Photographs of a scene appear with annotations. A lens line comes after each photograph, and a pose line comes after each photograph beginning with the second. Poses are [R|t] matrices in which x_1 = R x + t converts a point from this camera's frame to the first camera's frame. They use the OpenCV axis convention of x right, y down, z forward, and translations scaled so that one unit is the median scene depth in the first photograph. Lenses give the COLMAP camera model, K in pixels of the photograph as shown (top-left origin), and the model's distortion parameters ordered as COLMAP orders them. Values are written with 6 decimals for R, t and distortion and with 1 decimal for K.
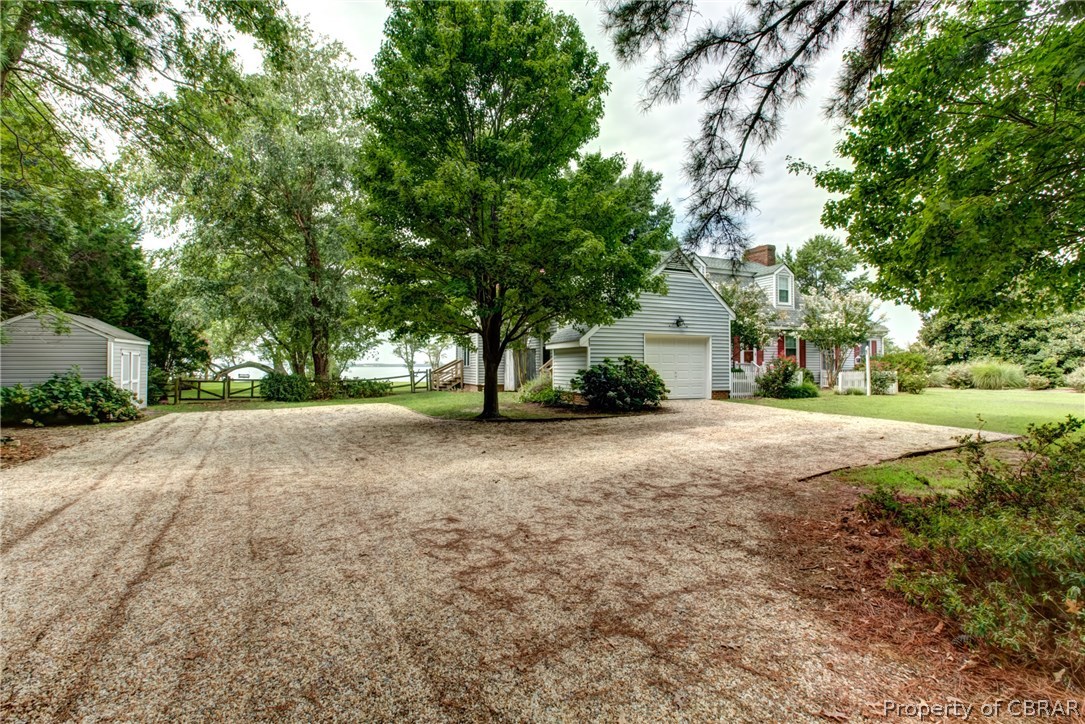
lens RADIAL K [[491.1, 0, 536.3], [0, 491.1, 356.8], [0, 0, 1]] dist [-0.002622, 0.000245]
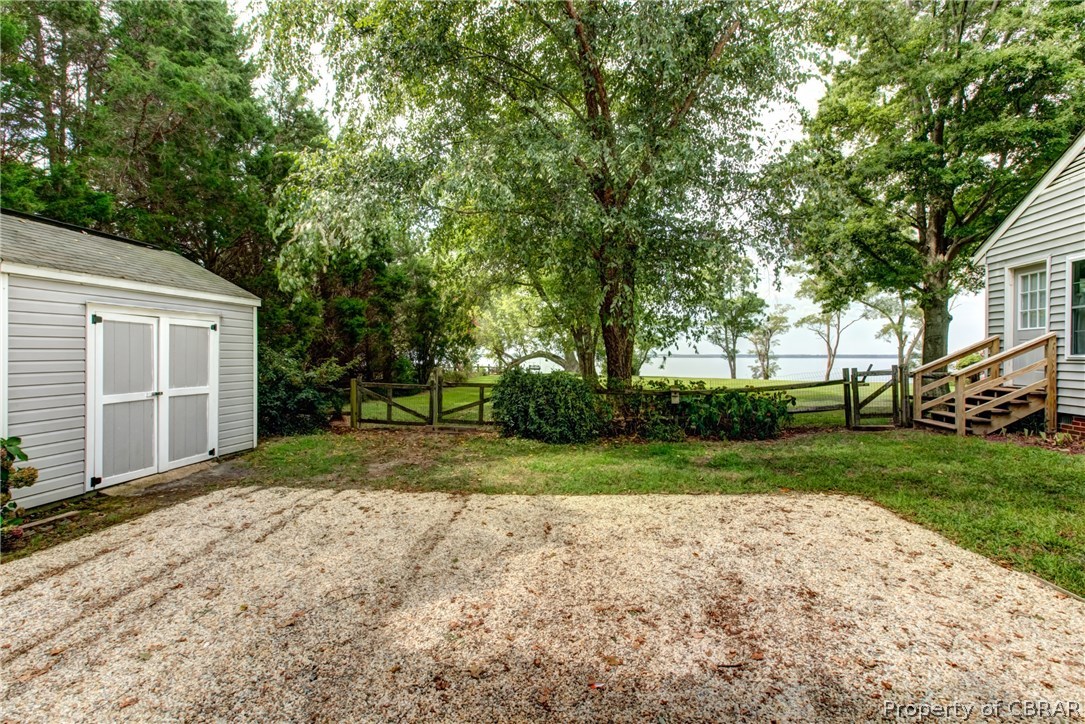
lens RADIAL K [[518.2, 0, 539.3], [0, 518.2, 357.5], [0, 0, 1]] dist [-0.006125, -0.000277]
pose [[0.843122, 0.004689, -0.537701, -0.262889], [0.005982, 0.999818, 0.018099, 0.012516], [0.537689, -0.018476, 0.842941, 0.599970]]
